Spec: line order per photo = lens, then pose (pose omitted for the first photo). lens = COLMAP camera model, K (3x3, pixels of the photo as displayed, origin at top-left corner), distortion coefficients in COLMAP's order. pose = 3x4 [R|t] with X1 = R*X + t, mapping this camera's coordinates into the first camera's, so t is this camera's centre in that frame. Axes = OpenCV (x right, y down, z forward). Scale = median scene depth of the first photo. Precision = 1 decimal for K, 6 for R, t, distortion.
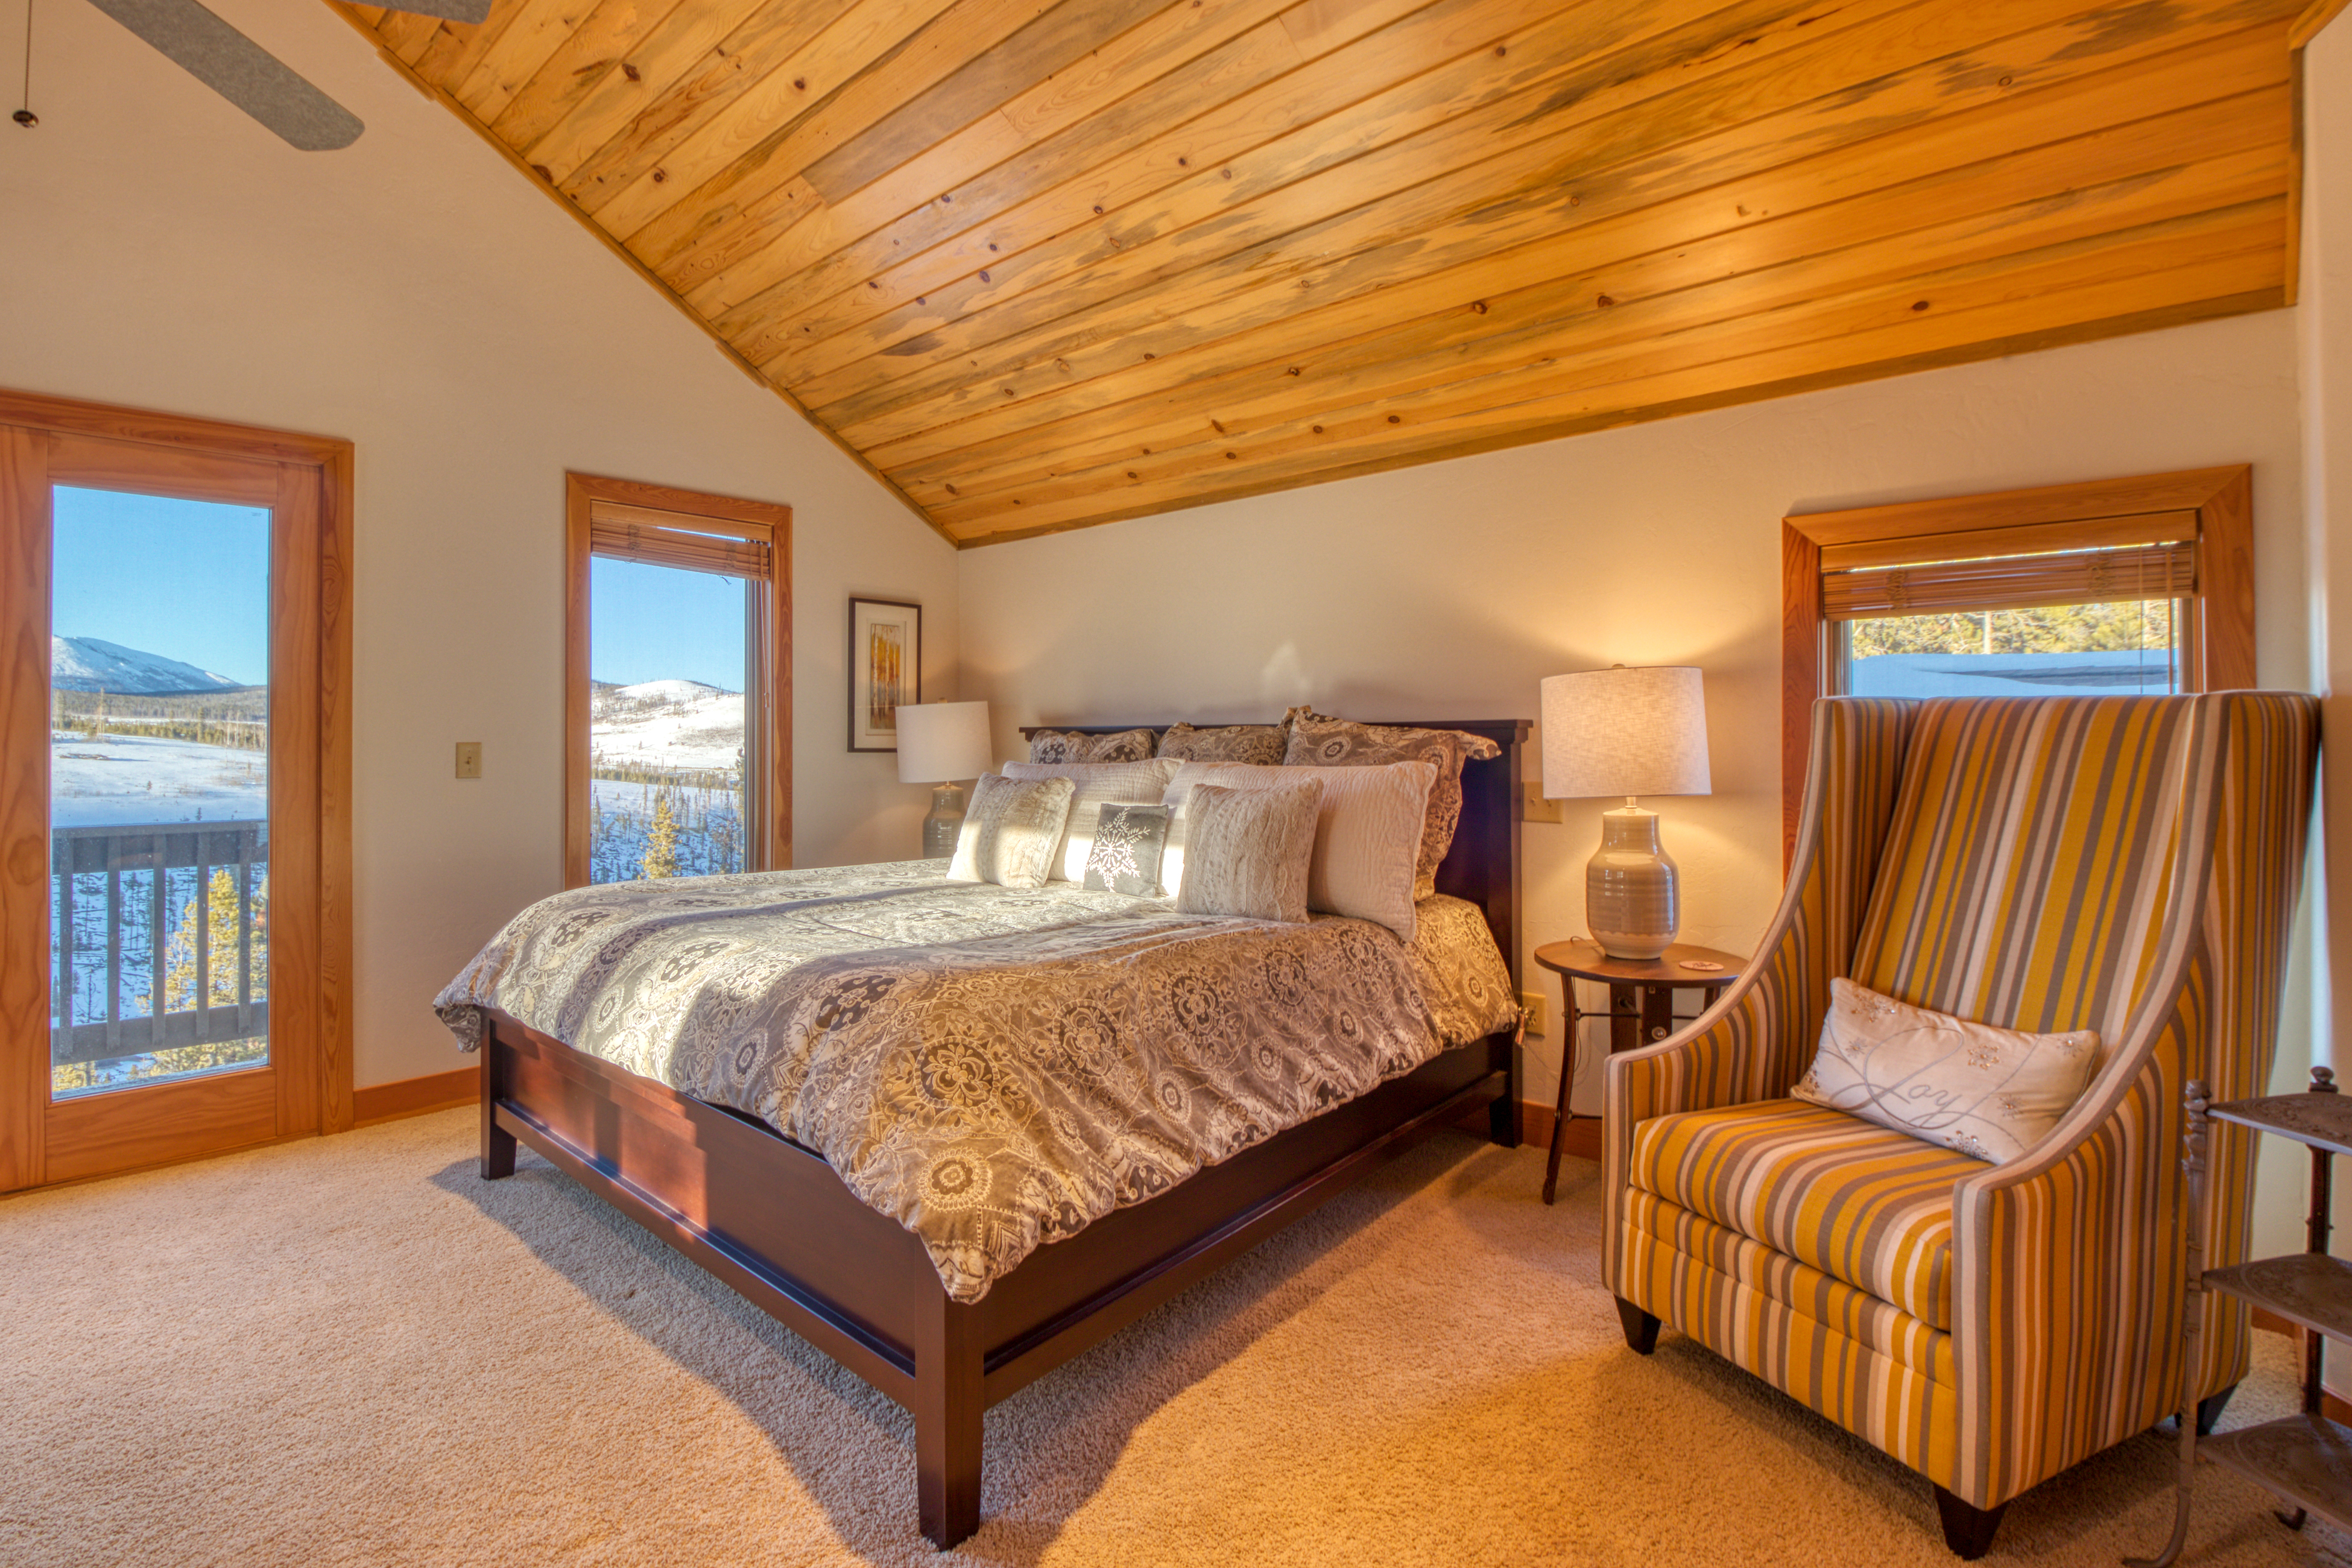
lens RADIAL K [[1143.0, 0, 1156.3], [0, 1143.0, 780.7], [0, 0, 1]] dist [-0.006868, -0.001108]
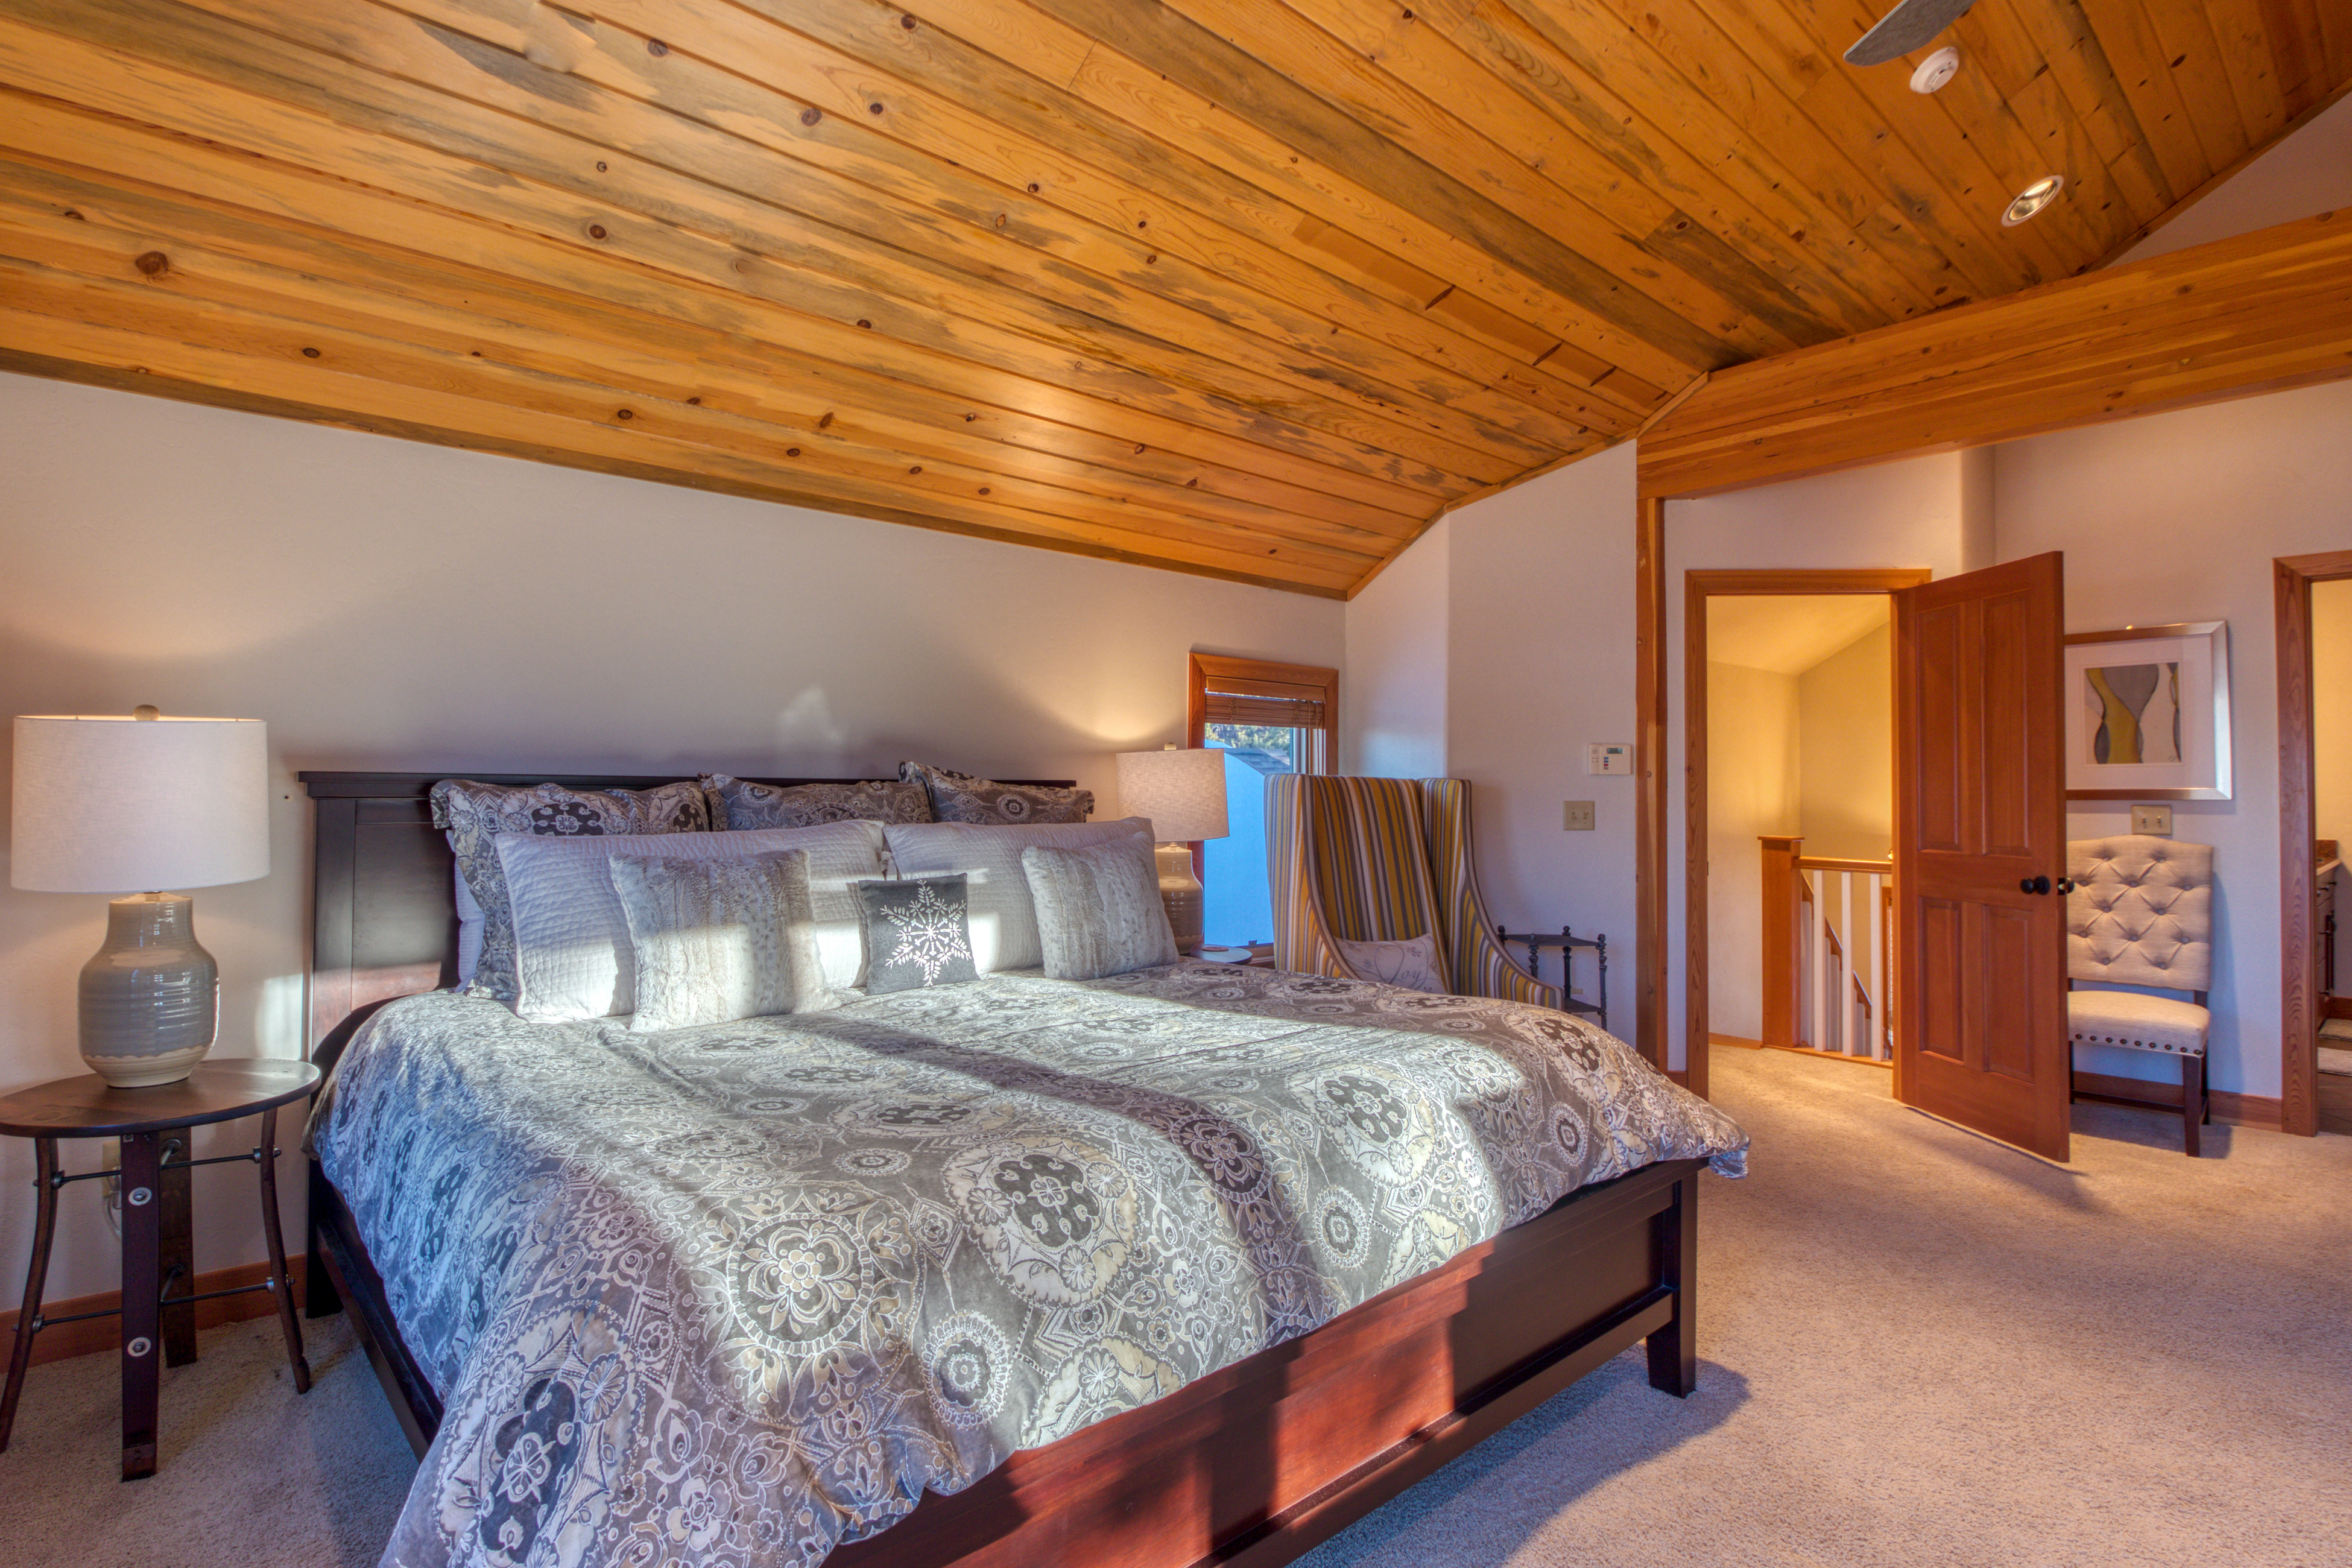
lens RADIAL K [[1143.0, 0, 1182.7], [0, 1143.0, 775.6], [0, 0, 1]] dist [-0.006868, -0.001108]
pose [[0.090919, 0.020387, 0.995650, -1.006814], [0.035910, 0.999073, -0.023736, -0.032374], [-0.995211, 0.037912, 0.090103, 0.925789]]
